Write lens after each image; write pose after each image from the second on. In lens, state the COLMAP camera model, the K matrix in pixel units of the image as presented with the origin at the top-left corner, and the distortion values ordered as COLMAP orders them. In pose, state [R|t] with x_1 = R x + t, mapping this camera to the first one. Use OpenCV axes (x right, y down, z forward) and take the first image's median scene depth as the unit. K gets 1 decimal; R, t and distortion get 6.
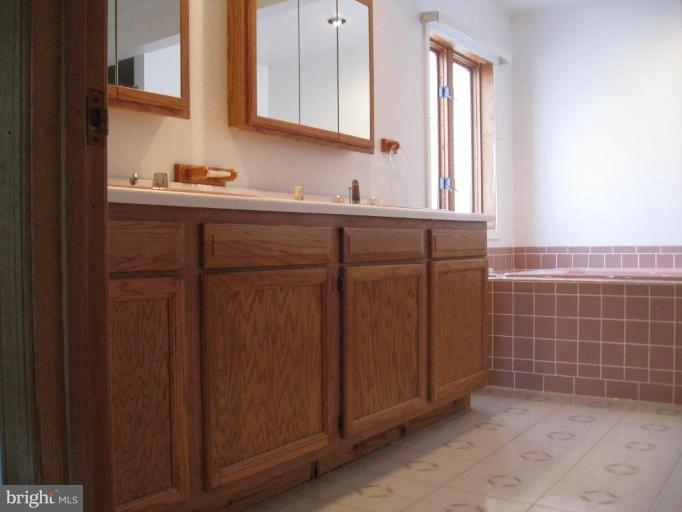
lens RADIAL K [[702.5, 0, 340.3], [0, 702.5, 259.2], [0, 0, 1]] dist [-0.109110, 0.017195]
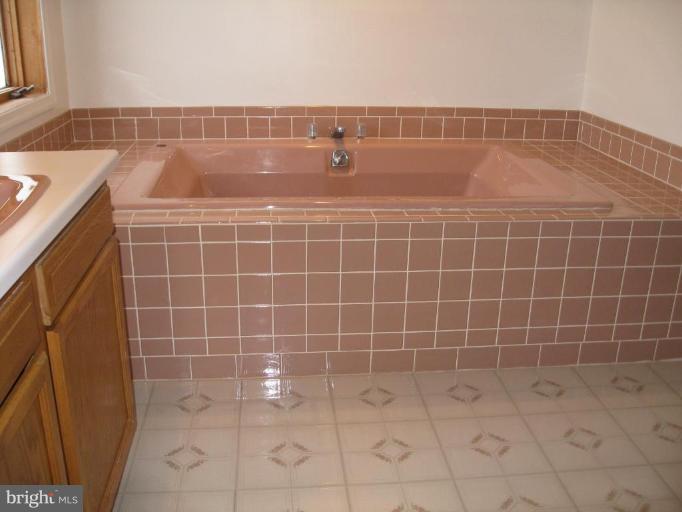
lens RADIAL K [[702.5, 0, 340.3], [0, 702.5, 259.2], [0, 0, 1]] dist [-0.109110, 0.017195]
pose [[0.757767, -0.199594, 0.621249, 0.003365], [-0.018025, 0.945304, 0.325692, -0.125948], [-0.652276, -0.257997, 0.712723, 0.390359]]
